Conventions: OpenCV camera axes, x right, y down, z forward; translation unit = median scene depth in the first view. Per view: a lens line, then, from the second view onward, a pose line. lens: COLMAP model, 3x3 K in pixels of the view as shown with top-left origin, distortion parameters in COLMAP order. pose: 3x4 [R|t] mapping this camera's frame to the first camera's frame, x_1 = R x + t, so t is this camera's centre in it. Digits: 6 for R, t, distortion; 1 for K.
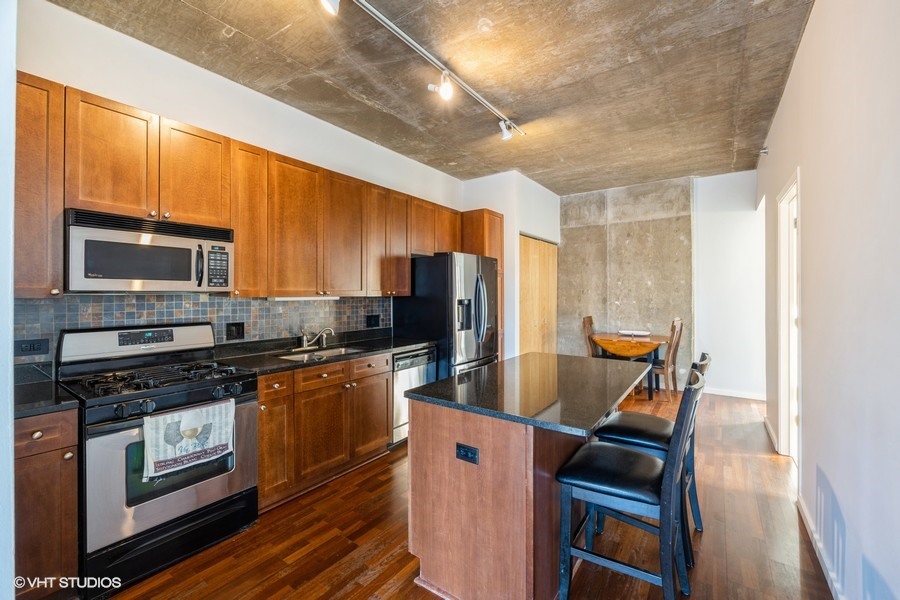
lens RADIAL K [[373.6, 0, 450.0], [0, 373.6, 300.0], [0, 0, 1]] dist [-0.027335, 0.000049]
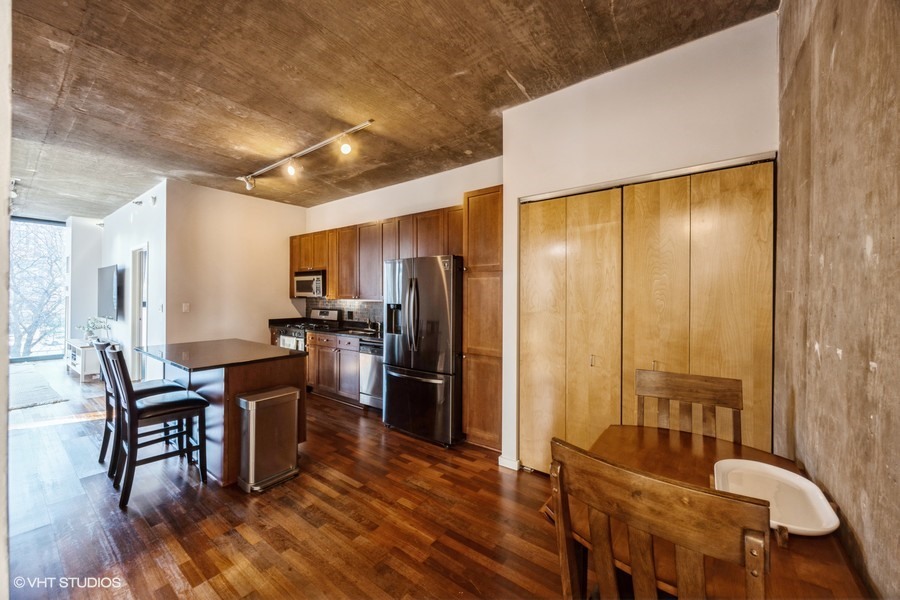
lens RADIAL K [[346.9, 0, 450.0], [0, 346.9, 300.0], [0, 0, 1]] dist [-0.001695, -0.000086]
pose [[-0.028377, 0.009228, -0.999555, 1.306988], [-0.023686, 0.999670, 0.009901, -0.033629], [0.999317, 0.023956, -0.028149, 1.543745]]
